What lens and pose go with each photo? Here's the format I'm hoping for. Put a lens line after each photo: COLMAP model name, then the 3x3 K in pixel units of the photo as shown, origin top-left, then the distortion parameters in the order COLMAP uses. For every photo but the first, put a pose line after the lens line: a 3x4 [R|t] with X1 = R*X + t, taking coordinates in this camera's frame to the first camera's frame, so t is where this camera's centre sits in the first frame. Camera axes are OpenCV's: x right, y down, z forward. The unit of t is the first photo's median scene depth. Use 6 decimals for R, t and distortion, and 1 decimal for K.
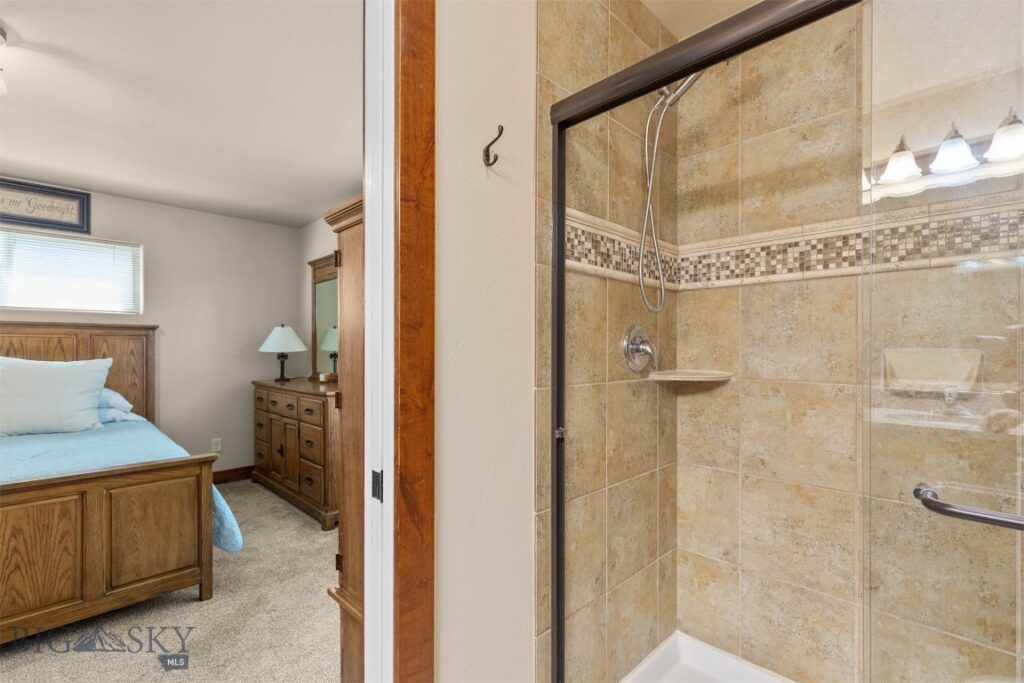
lens RADIAL K [[462.3, 0, 512.2], [0, 462.3, 349.4], [0, 0, 1]] dist [0.003498, -0.000150]
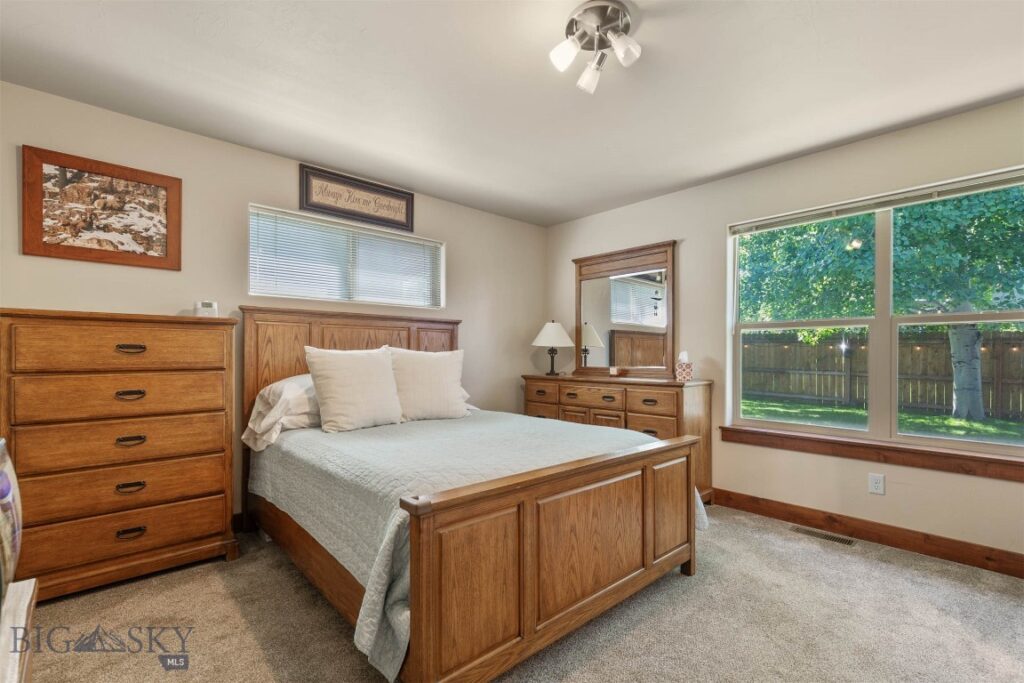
lens RADIAL K [[467.1, 0, 514.5], [0, 467.1, 349.7], [0, 0, 1]] dist [0.009318, 0.000041]
pose [[0.999649, 0.004623, -0.026084, -0.652591], [-0.004884, 0.999939, -0.009924, 0.026597], [0.026037, 0.010048, 0.999610, -0.048137]]
